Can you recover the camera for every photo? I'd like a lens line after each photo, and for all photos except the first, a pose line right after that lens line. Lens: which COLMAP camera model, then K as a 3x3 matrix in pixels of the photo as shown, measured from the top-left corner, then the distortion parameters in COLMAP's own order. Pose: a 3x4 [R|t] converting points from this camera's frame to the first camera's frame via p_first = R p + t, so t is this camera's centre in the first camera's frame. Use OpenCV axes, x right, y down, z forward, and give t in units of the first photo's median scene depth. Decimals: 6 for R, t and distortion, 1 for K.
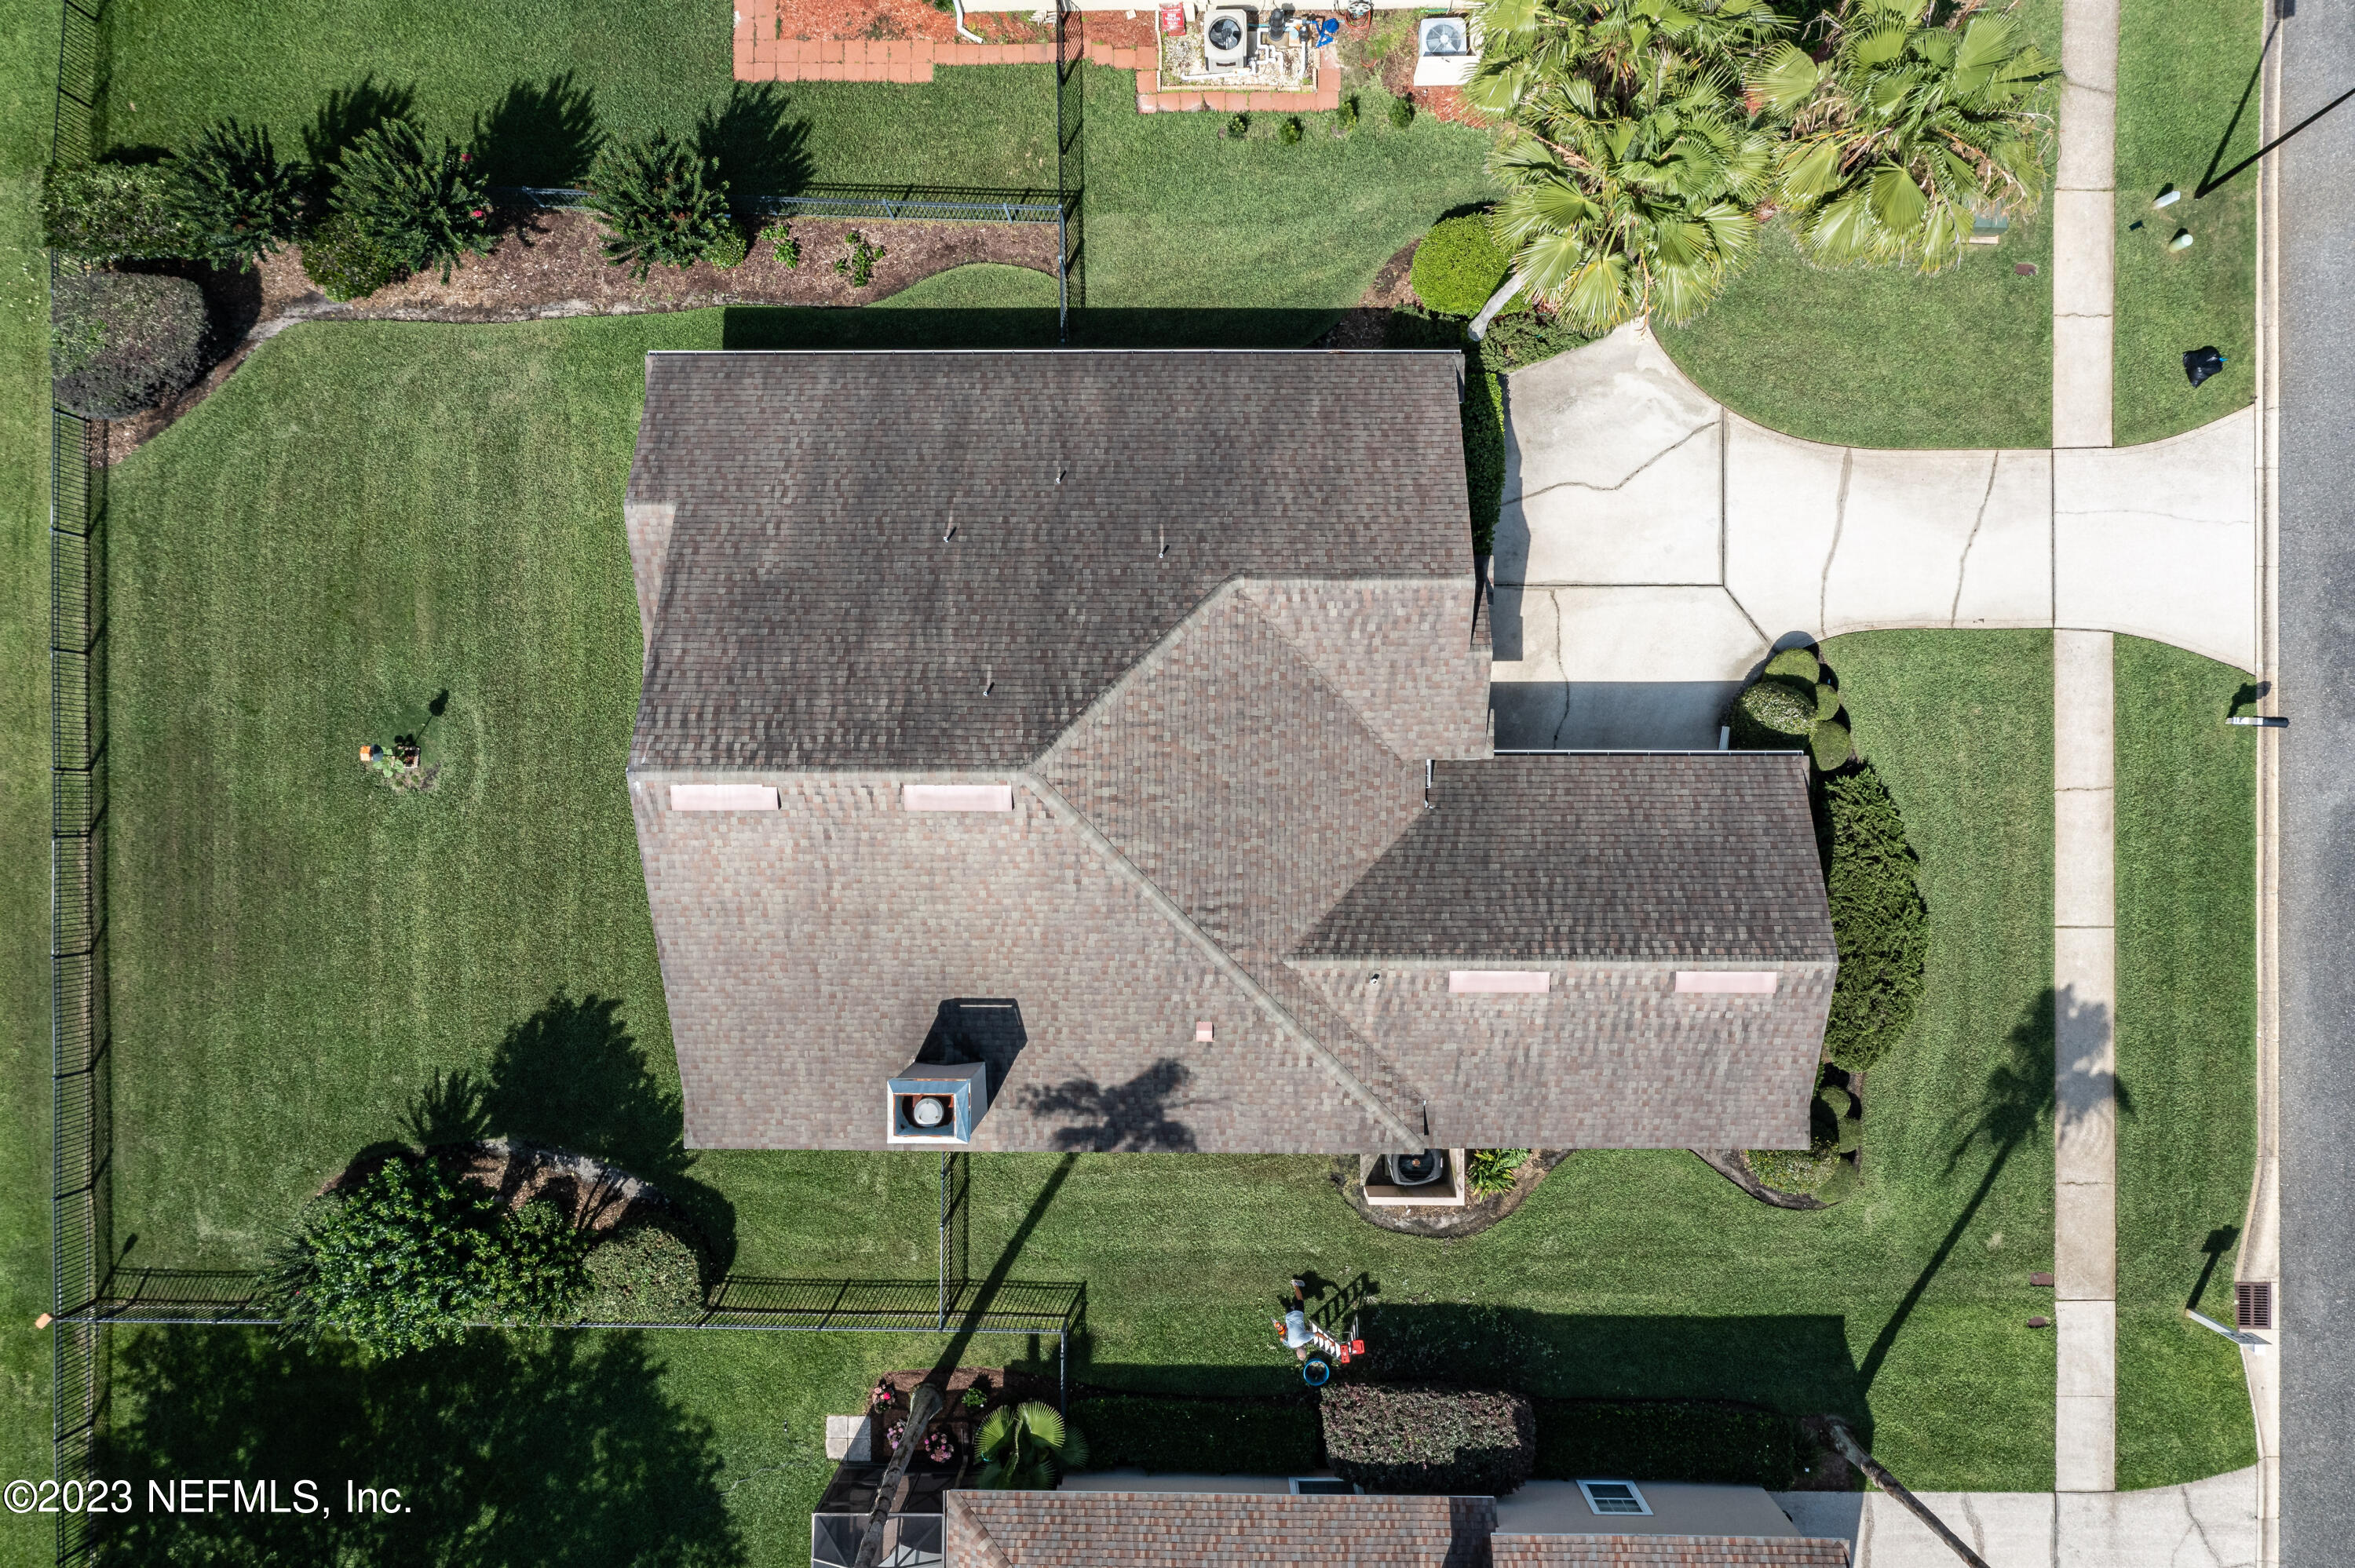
lens RADIAL K [[1857.8, 0, 1177.5], [0, 1857.8, 784.0], [0, 0, 1]] dist [0.005866, 0.002275]
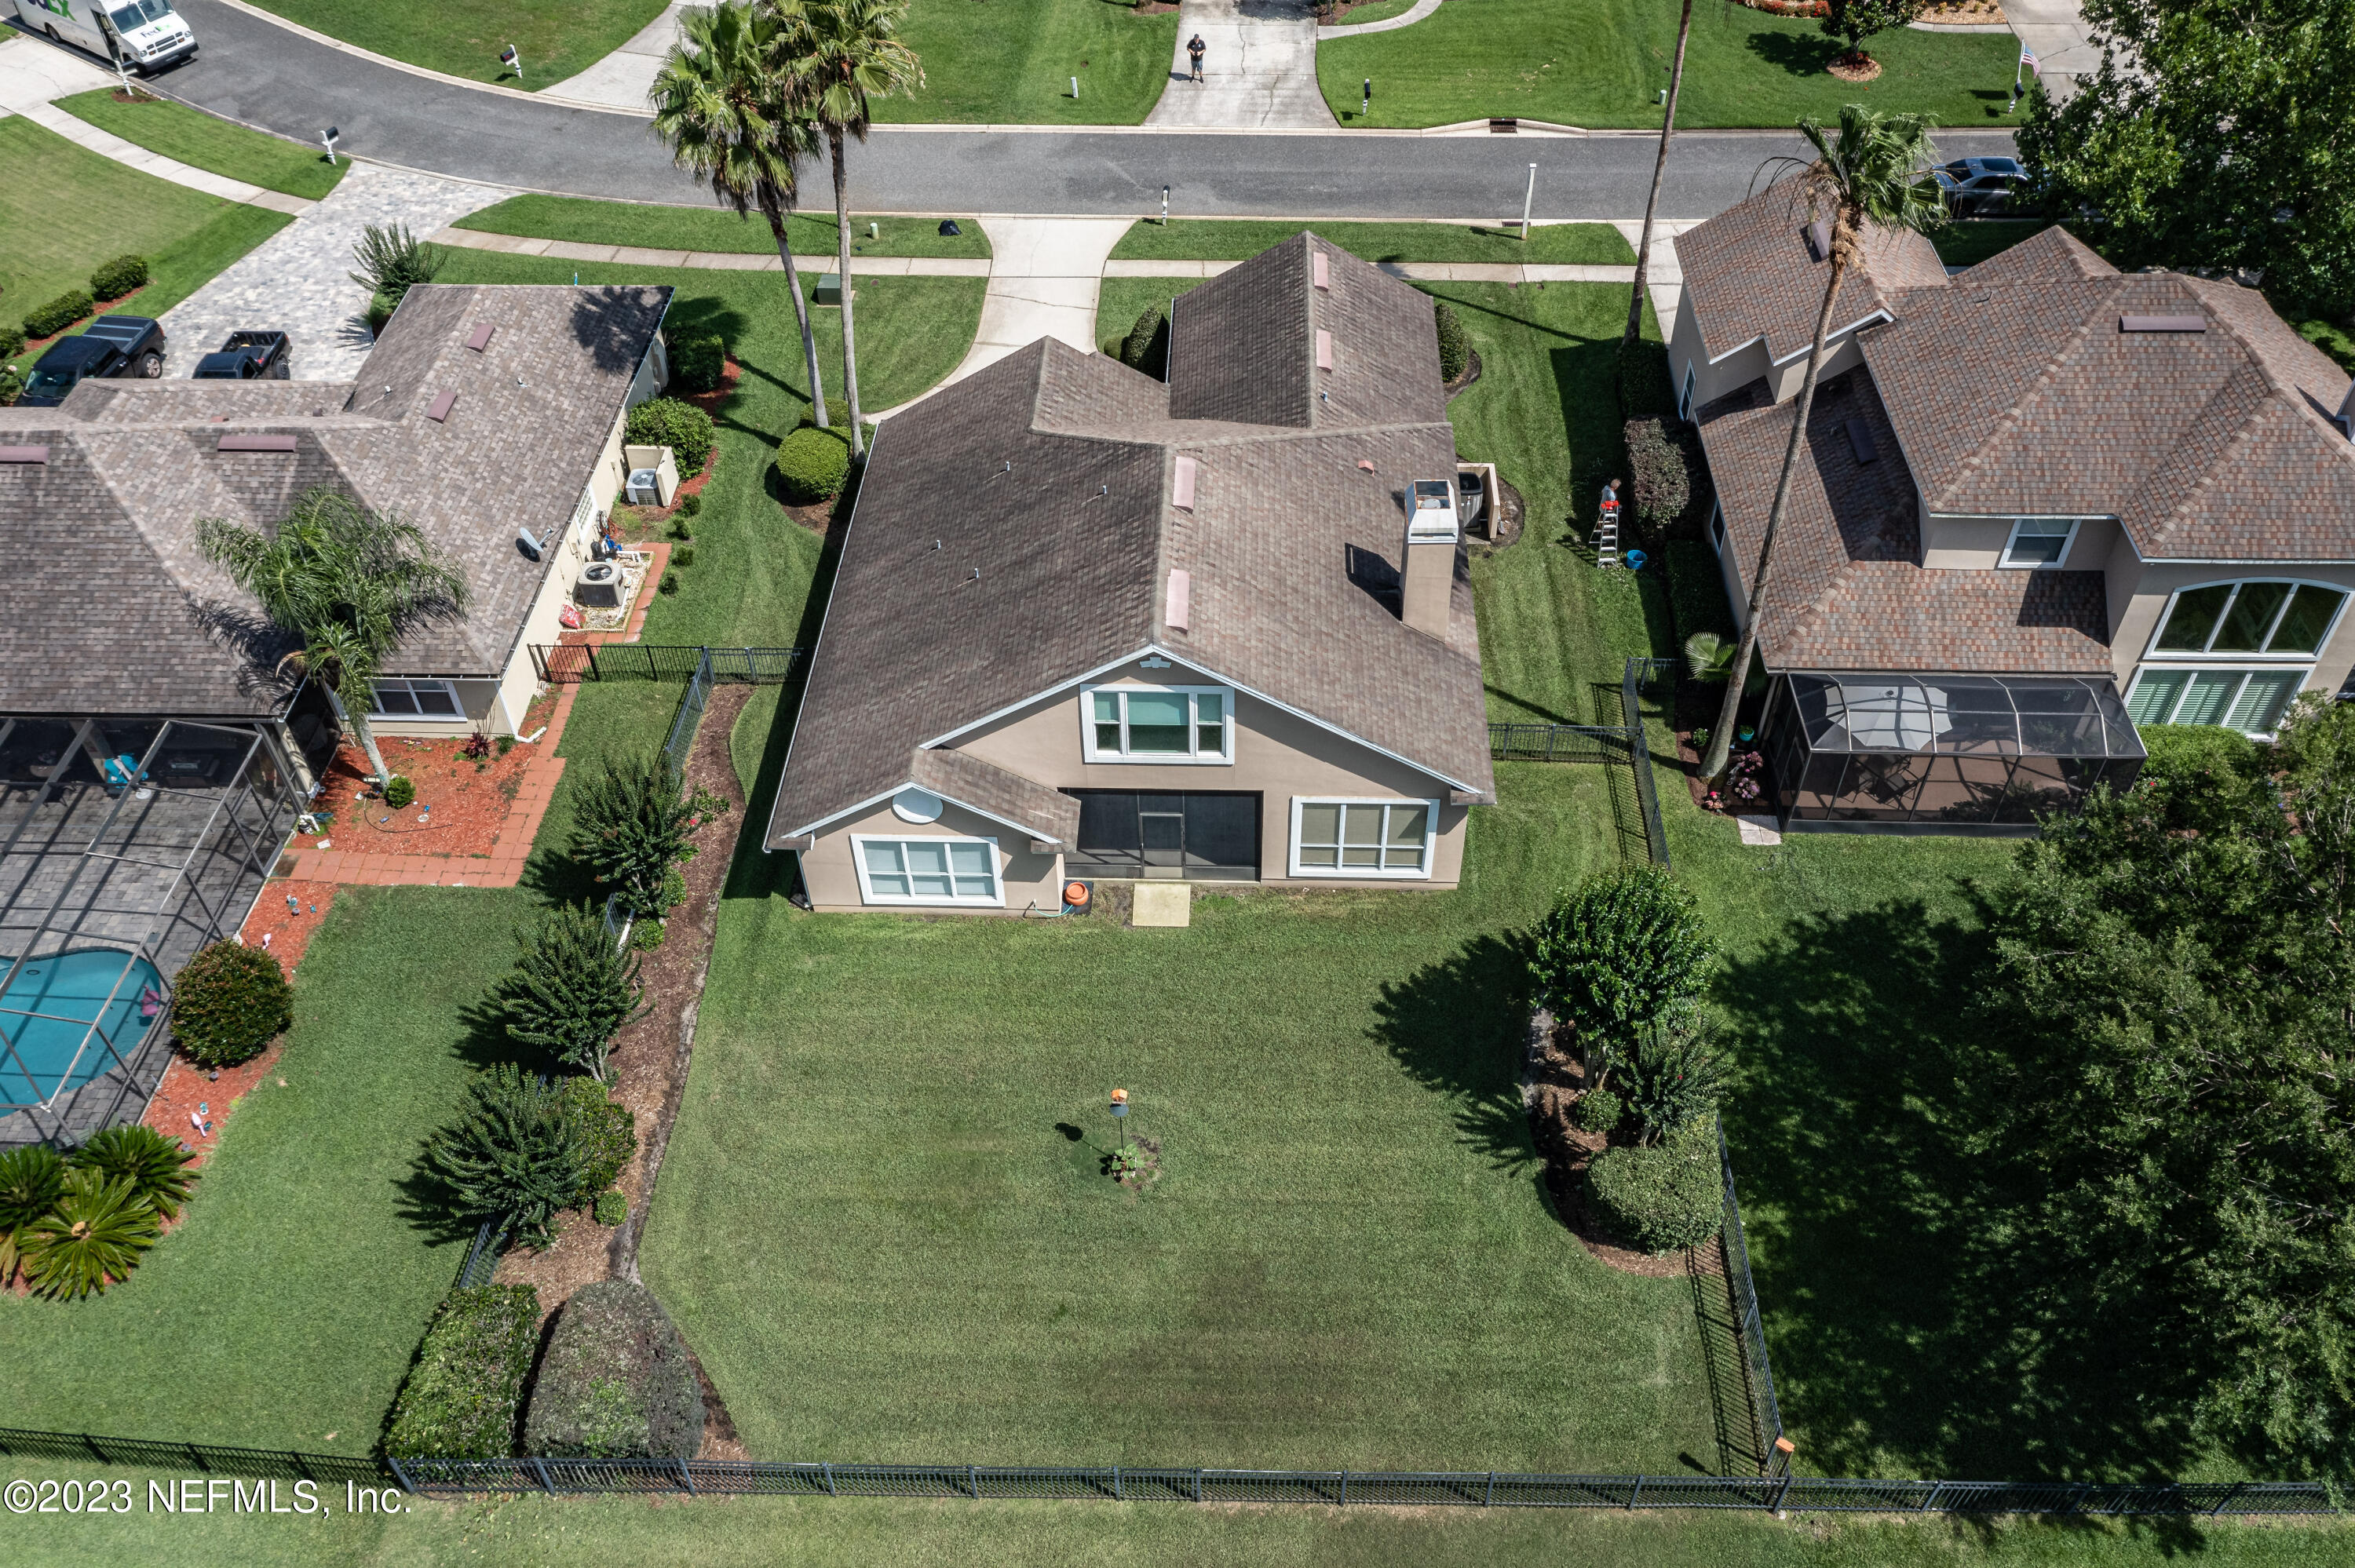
lens RADIAL K [[1857.8, 0, 1177.5], [0, 1857.8, 784.0], [0, 0, 1]] dist [0.005866, 0.002275]
pose [[0.036062, -0.692271, 0.720736, -0.962834], [0.999349, 0.024439, -0.026528, 0.032905], [0.000751, 0.721223, 0.692702, 0.210353]]
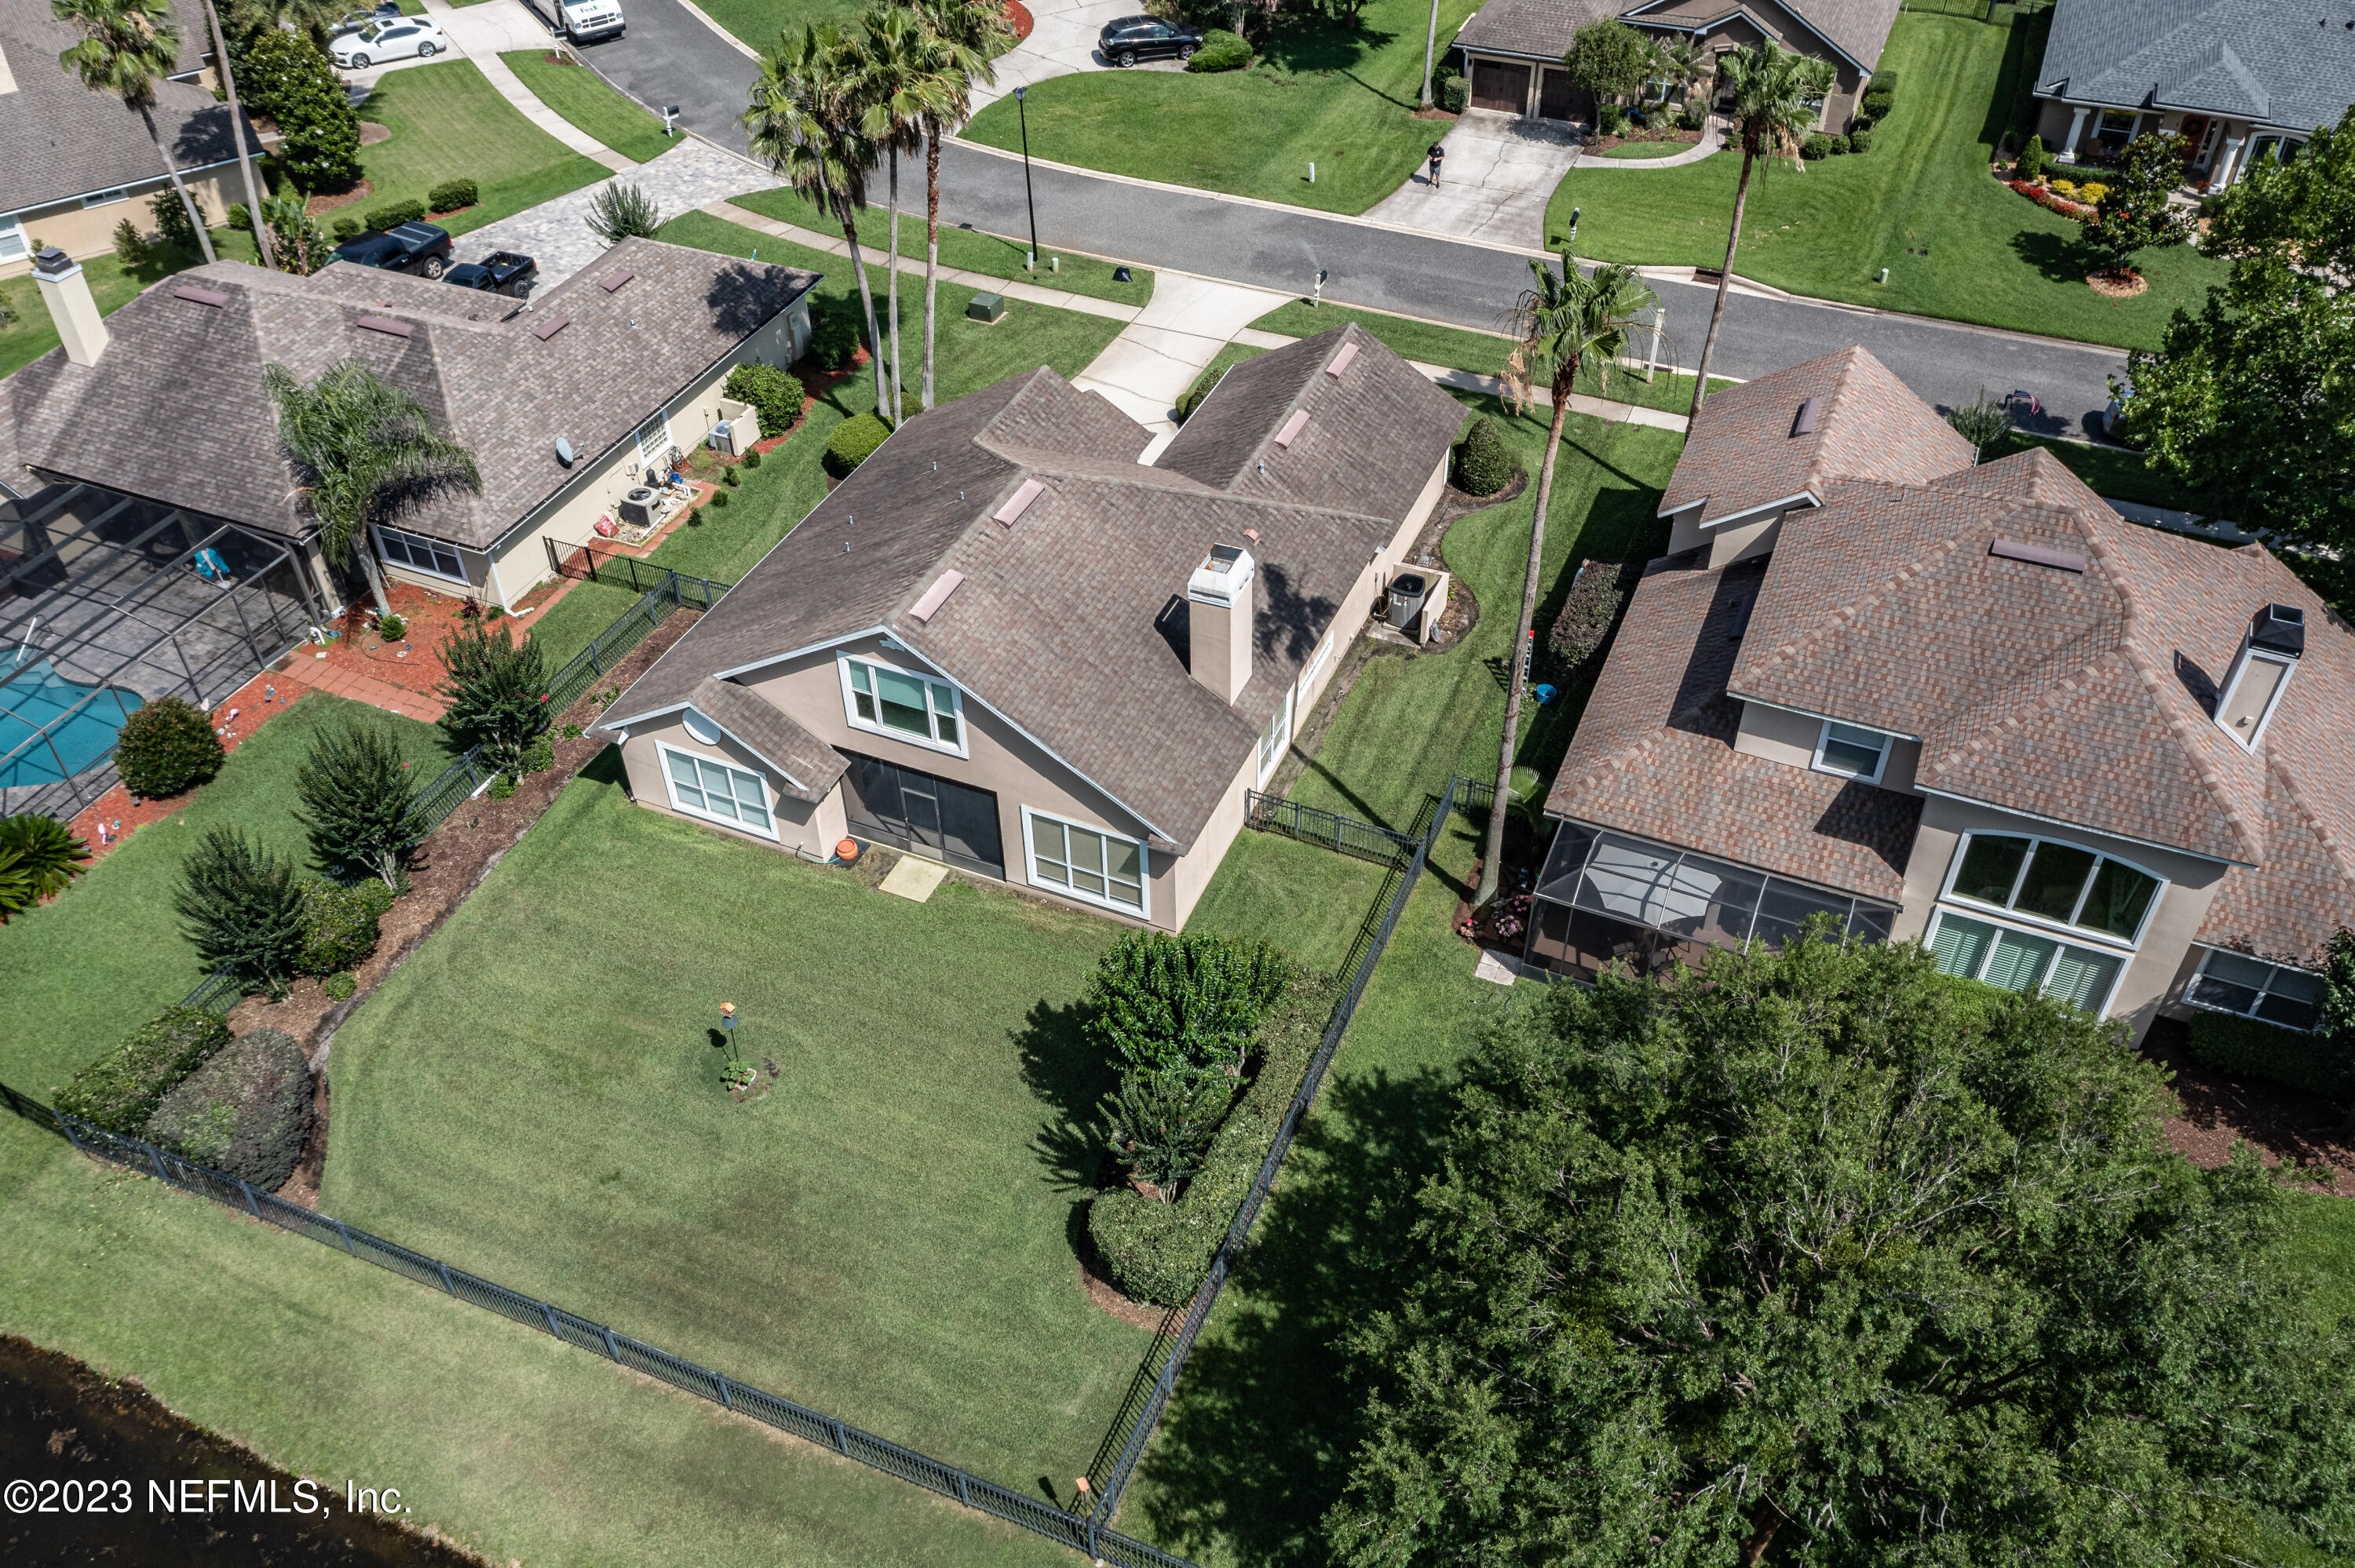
lens RADIAL K [[1867.6, 0, 1177.5], [0, 1867.6, 784.0], [0, 0, 1]] dist [-0.000838, 0.002848]
pose [[0.398160, -0.599870, 0.693992, -0.942757], [0.917302, 0.264517, -0.297636, 0.475805], [-0.005030, 0.755107, 0.655582, 0.198063]]
